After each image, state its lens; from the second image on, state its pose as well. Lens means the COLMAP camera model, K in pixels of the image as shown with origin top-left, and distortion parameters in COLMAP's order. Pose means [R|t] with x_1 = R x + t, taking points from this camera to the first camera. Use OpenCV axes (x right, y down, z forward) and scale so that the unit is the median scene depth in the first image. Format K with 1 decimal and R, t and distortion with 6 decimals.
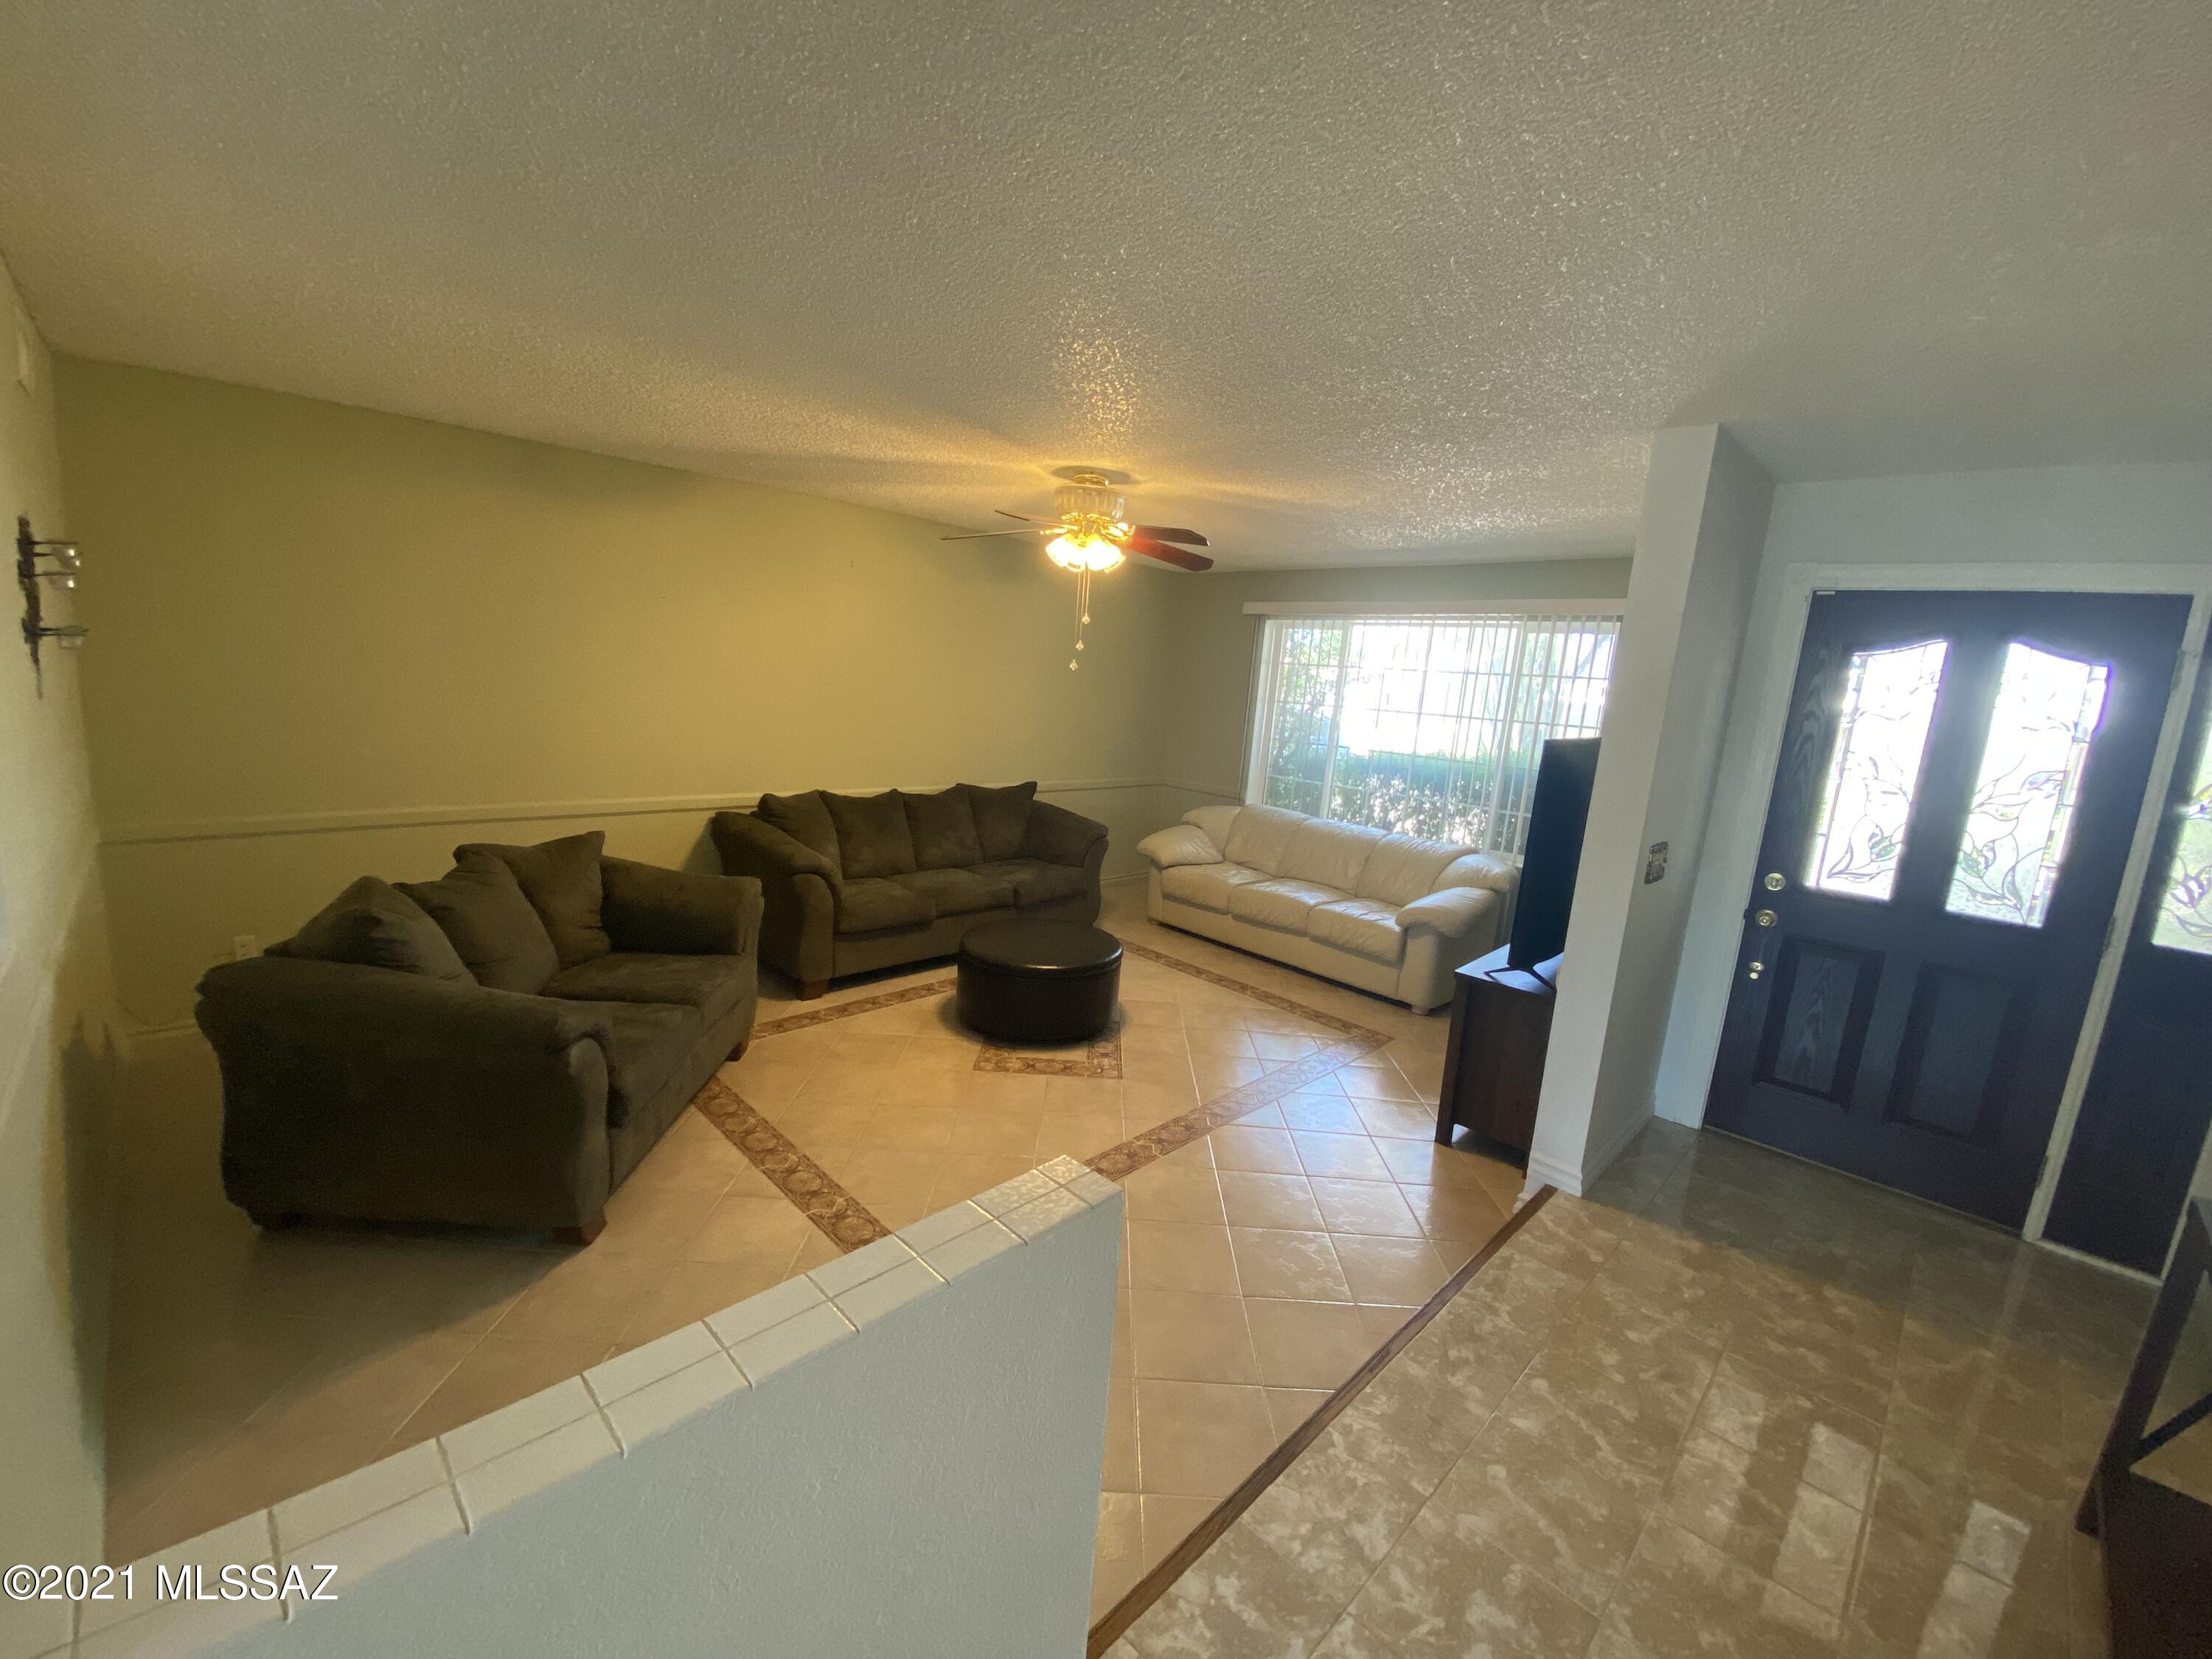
lens RADIAL K [[896.5, 0, 1107.1], [0, 896.5, 824.1], [0, 0, 1]] dist [0.027652, -0.024193]
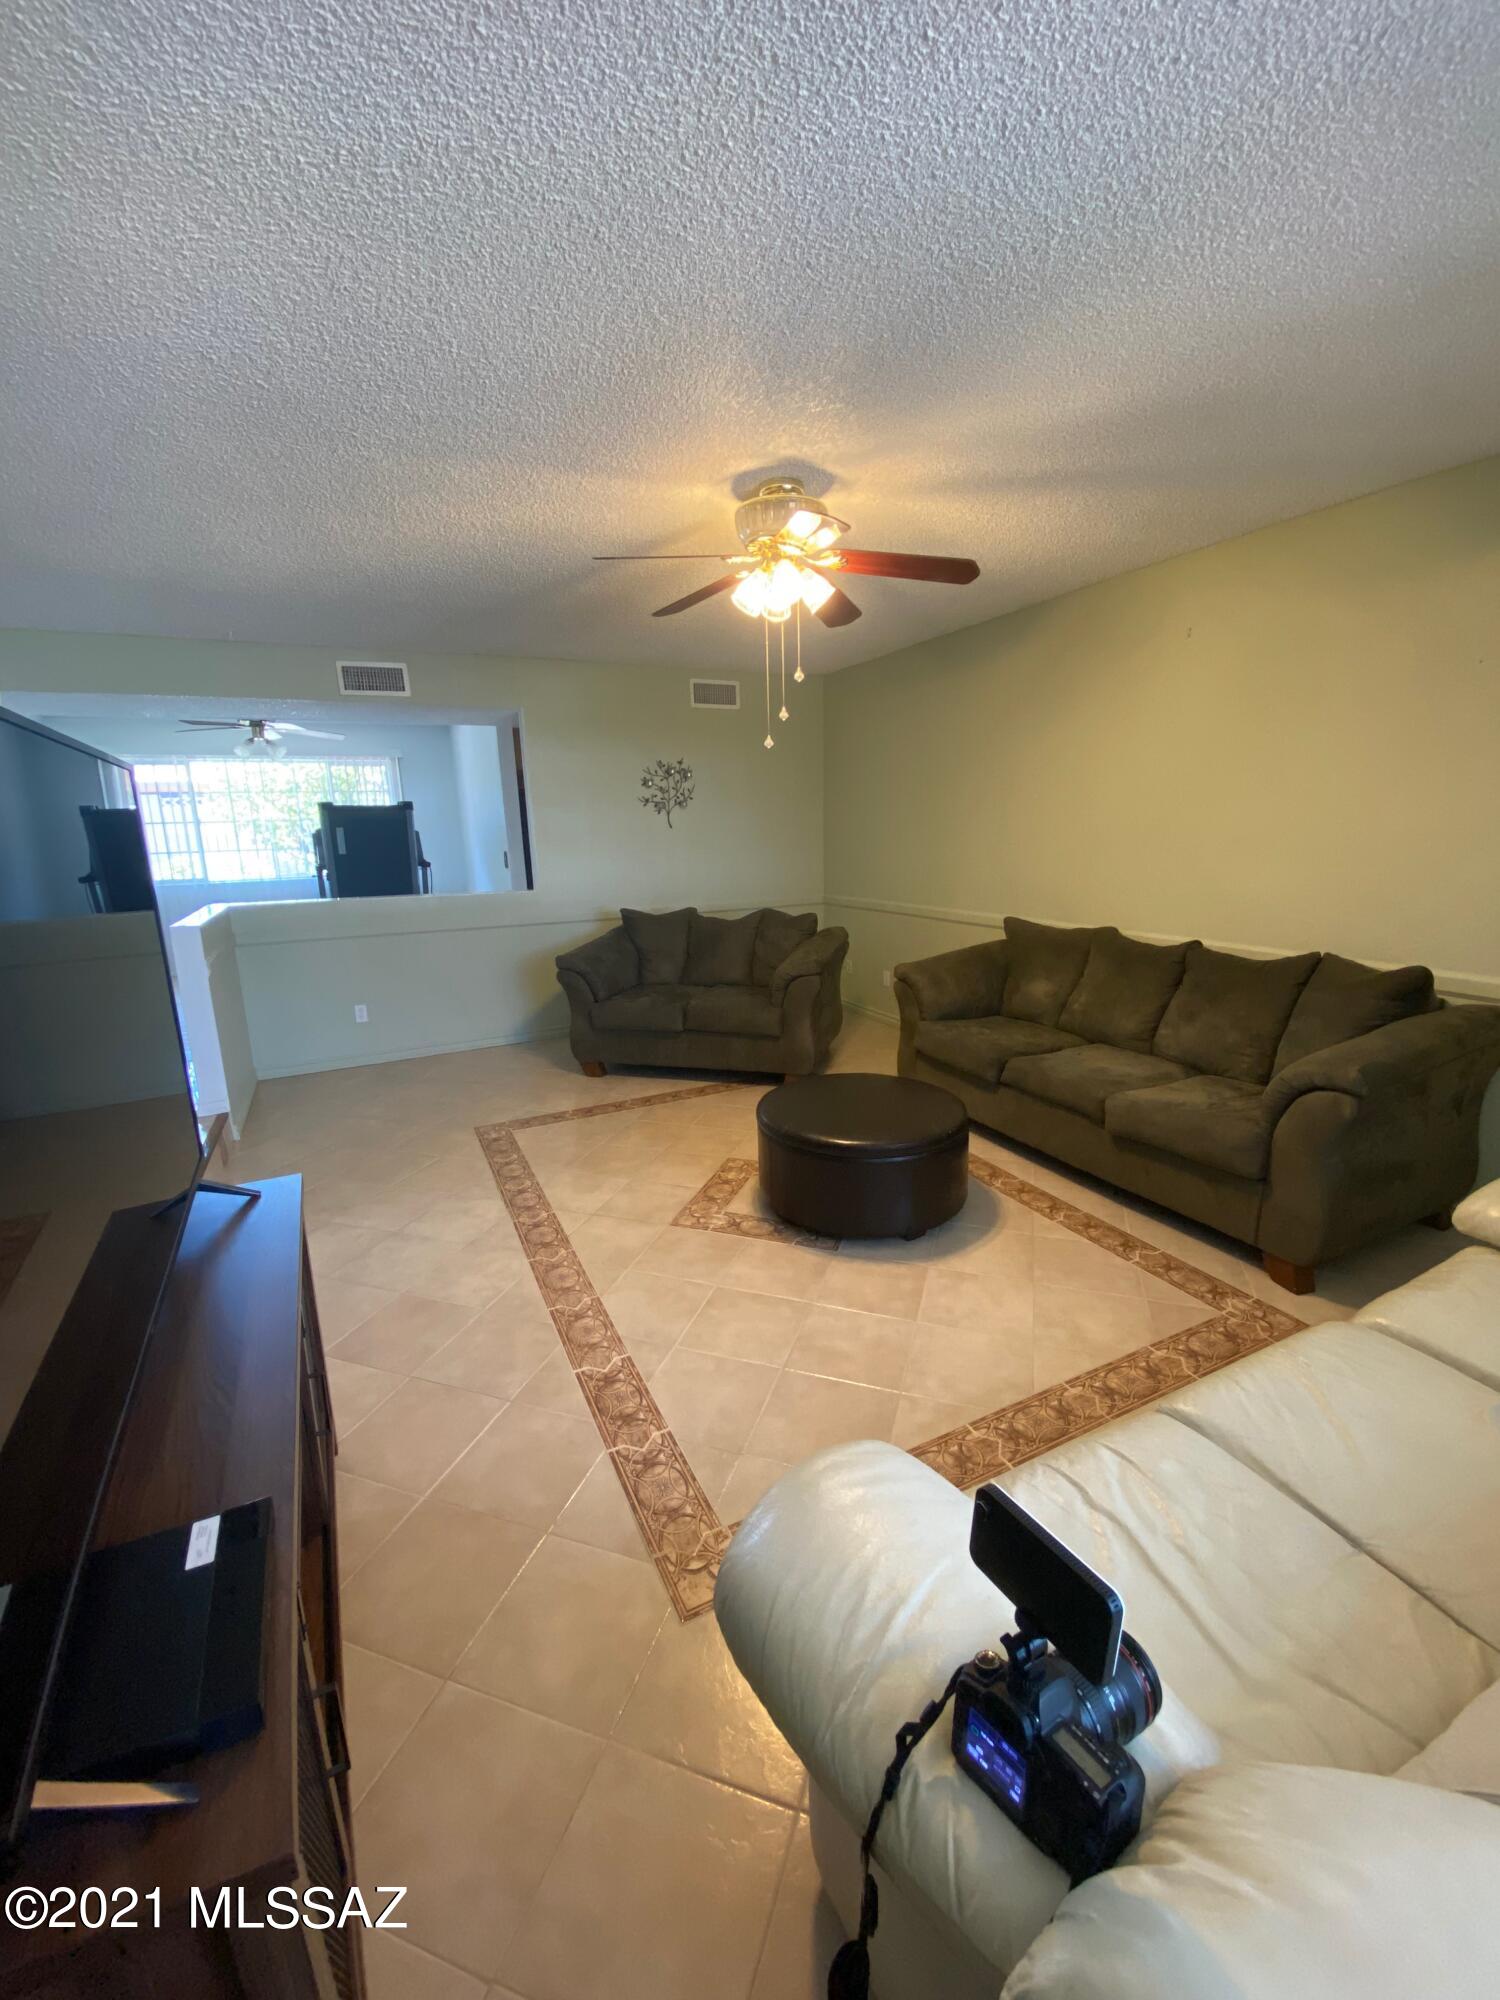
lens RADIAL K [[810.6, 0, 750.0], [0, 810.6, 1000.0], [0, 0, 1]] dist [0.027652, -0.024193]
pose [[-0.339471, 0.134992, -0.930879, 1.176277], [-0.156998, 0.967634, 0.197576, -0.159086], [0.927422, 0.213217, -0.307290, 2.153790]]
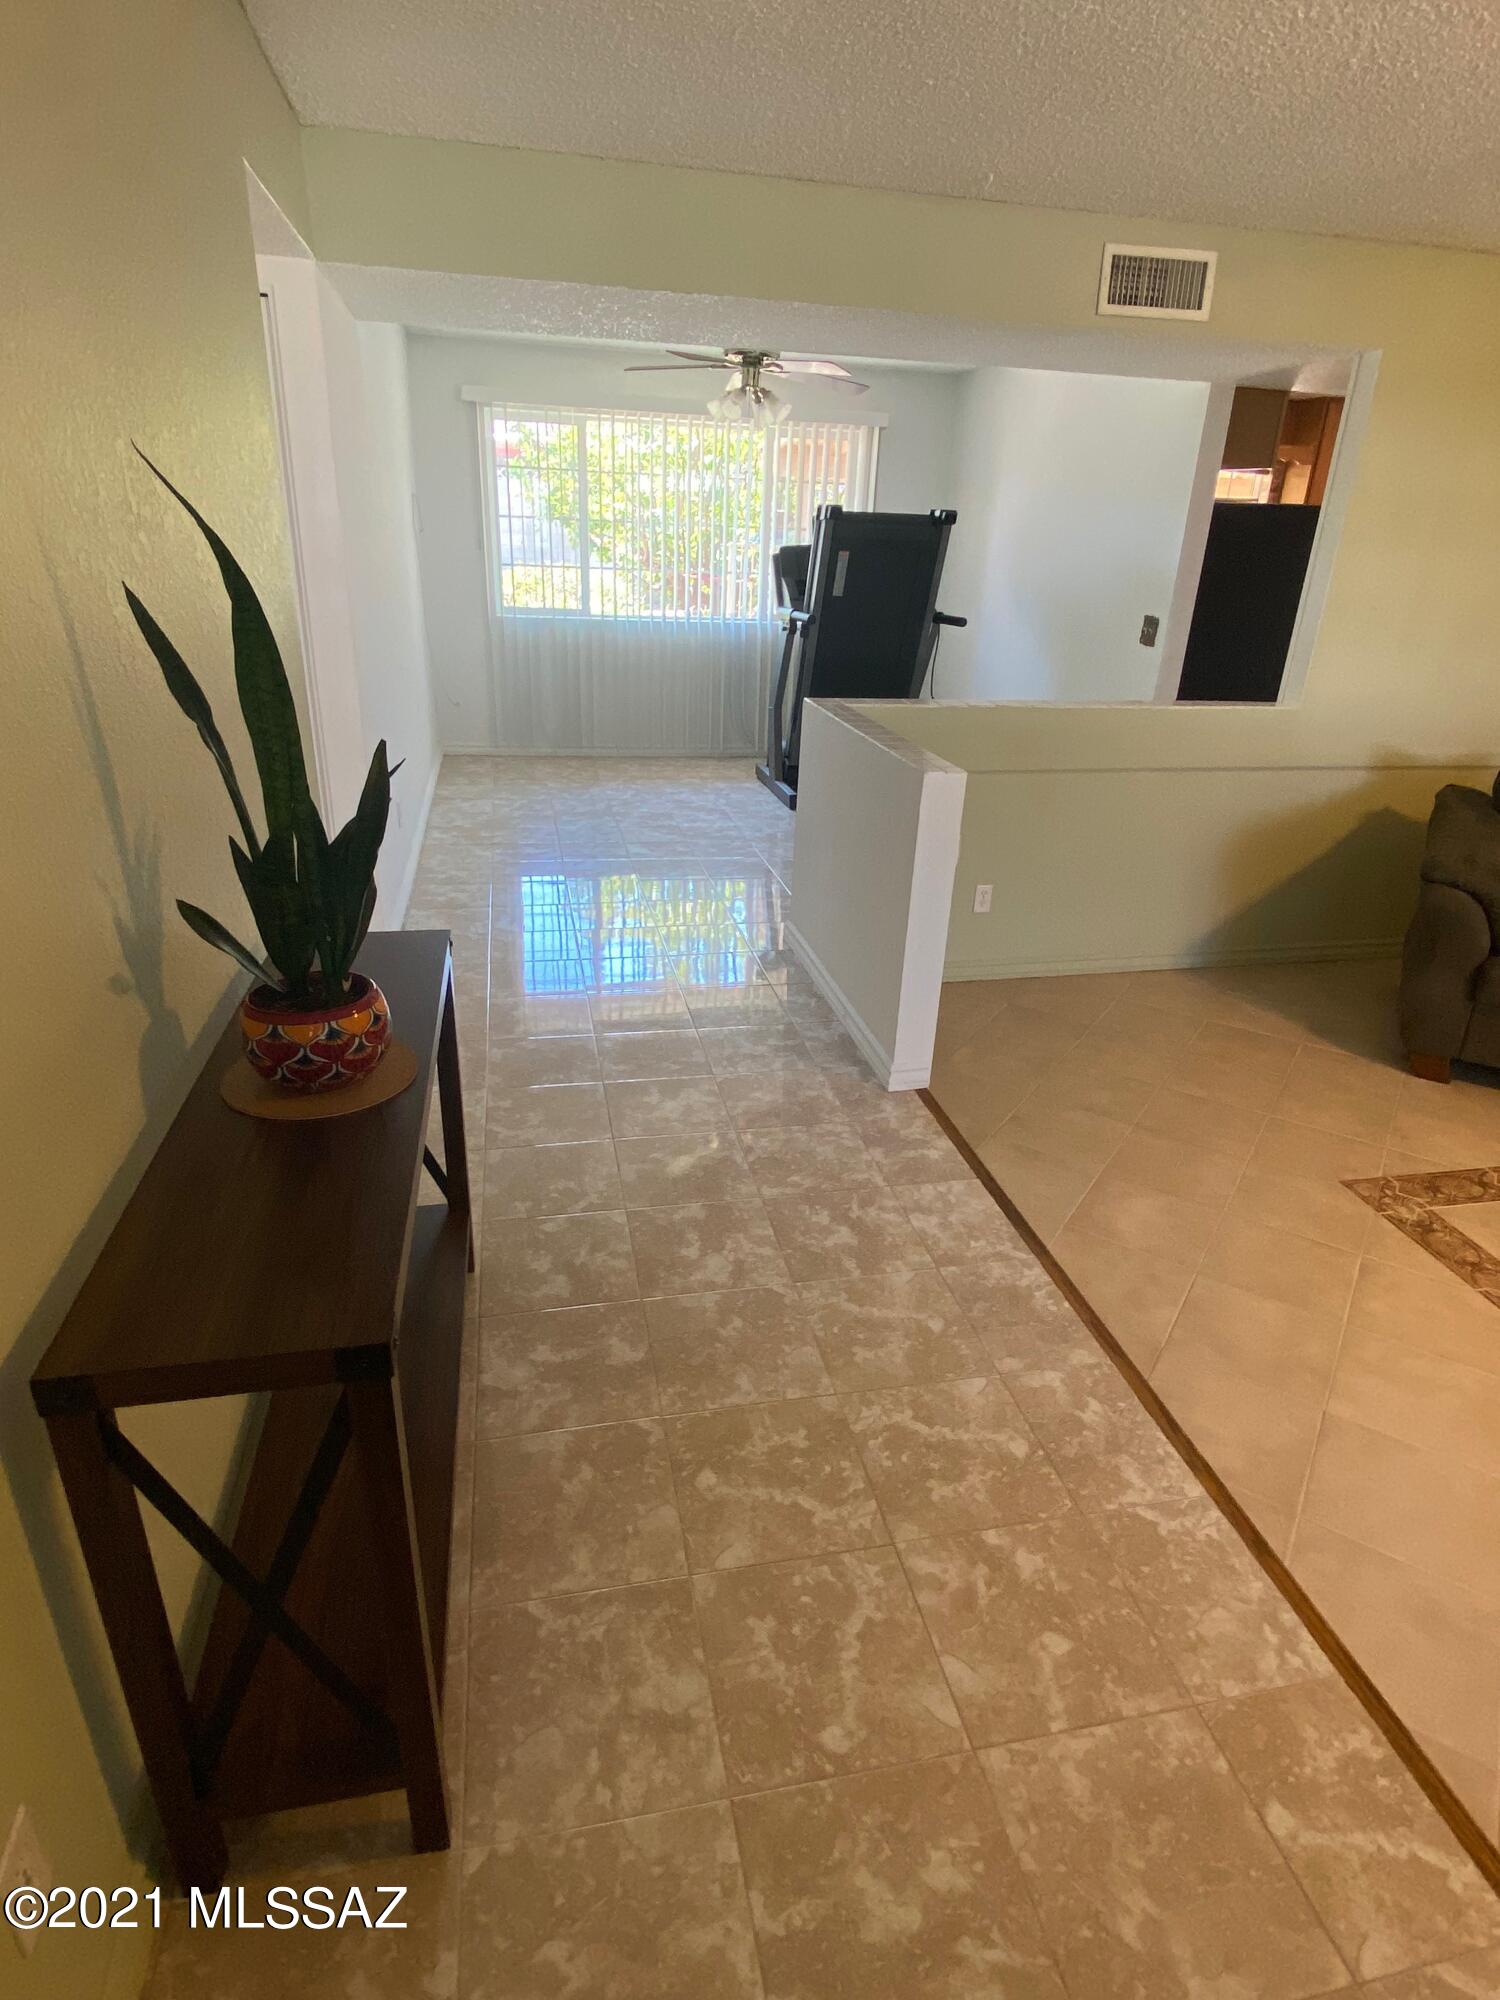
lens RADIAL K [[1117.5, 0, 750.0], [0, 1117.5, 1000.0], [0, 0, 1]] dist [0.001261, -0.000508]
pose [[-0.547914, 0.240247, -0.801294, 1.178230], [-0.215257, 0.885127, 0.412572, -0.037401], [0.808365, 0.398538, -0.433259, 1.011354]]
